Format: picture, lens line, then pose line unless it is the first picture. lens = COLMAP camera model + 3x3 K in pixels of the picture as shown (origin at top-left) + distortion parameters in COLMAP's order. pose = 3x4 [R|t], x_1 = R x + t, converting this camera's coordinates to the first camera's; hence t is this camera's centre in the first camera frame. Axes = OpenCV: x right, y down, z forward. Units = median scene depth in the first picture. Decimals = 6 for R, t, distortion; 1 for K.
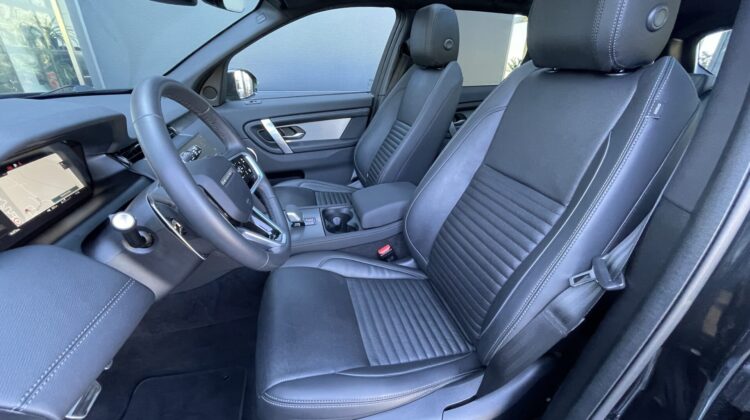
lens RADIAL K [[304.6, 0, 376.6], [0, 304.6, 212.2], [0, 0, 1]] dist [-0.000564, -0.000635]
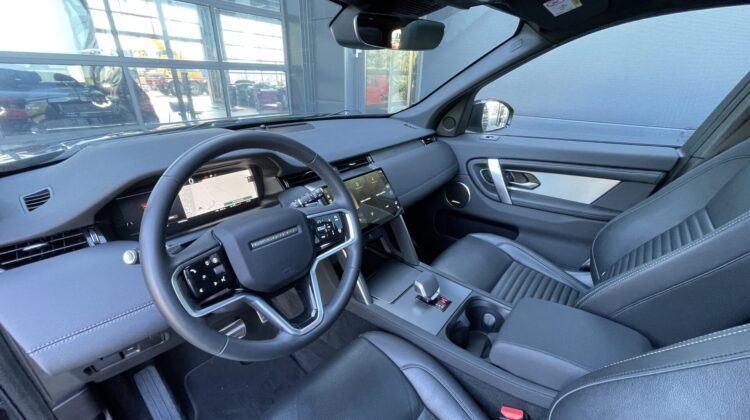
lens RADIAL K [[304.6, 0, 371.8], [0, 304.6, 211.2], [0, 0, 1]] dist [-0.000564, -0.000635]
pose [[0.575414, 0.324569, -0.750702, 0.136570], [-0.359719, 0.924770, 0.124103, -0.160683], [0.734507, 0.198631, 0.648880, 0.233719]]
